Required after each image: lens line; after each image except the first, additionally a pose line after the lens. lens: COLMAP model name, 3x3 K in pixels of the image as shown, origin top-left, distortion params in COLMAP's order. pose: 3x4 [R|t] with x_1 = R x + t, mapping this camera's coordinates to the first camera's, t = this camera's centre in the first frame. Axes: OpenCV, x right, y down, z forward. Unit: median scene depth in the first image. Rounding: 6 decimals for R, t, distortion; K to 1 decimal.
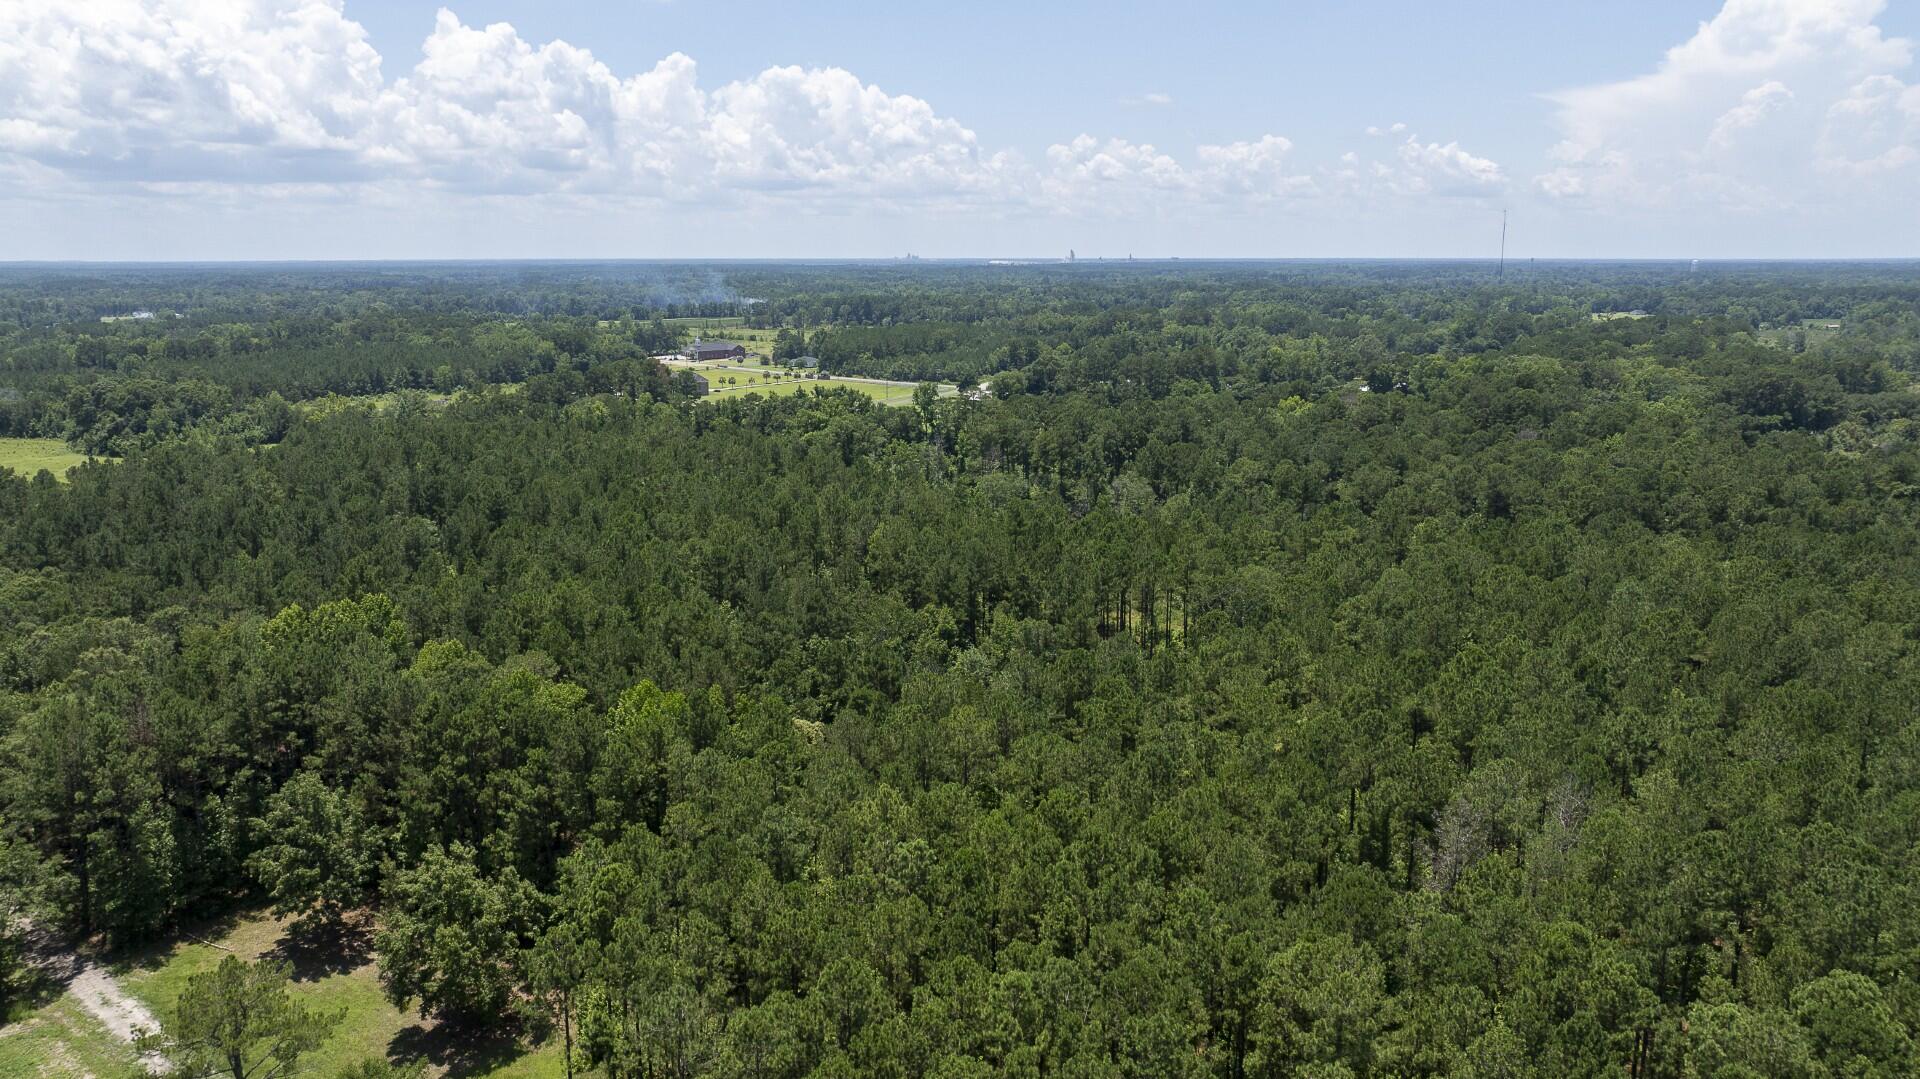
lens RADIAL K [[1334.6, 0, 961.1], [0, 1334.6, 544.4], [0, 0, 1]] dist [-0.044353, 0.035290]
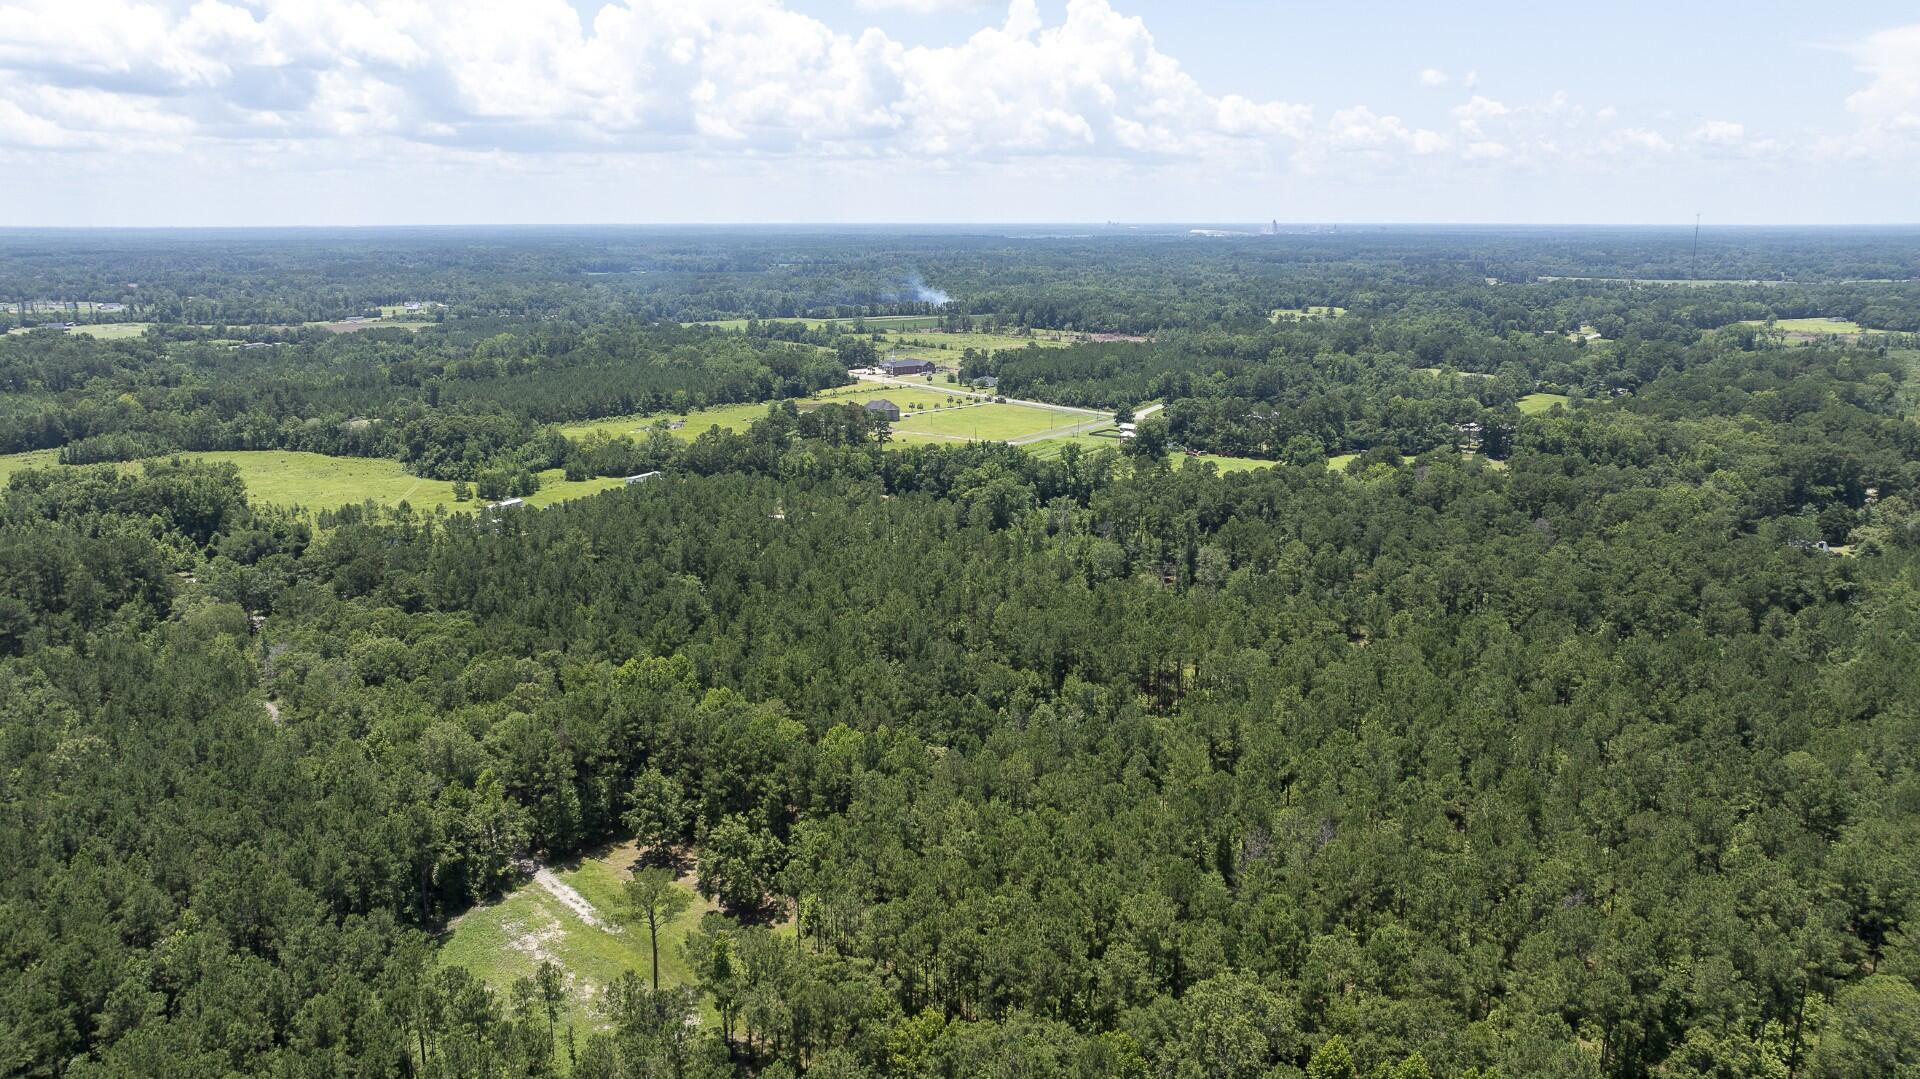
lens RADIAL K [[1334.6, 0, 958.2], [0, 1334.6, 551.7], [0, 0, 1]] dist [-0.044353, 0.035290]
pose [[0.988810, 0.034741, -0.145079, 0.123013], [-0.029913, 0.998928, 0.035334, -0.146964], [0.146151, -0.030599, 0.988789, -0.532663]]
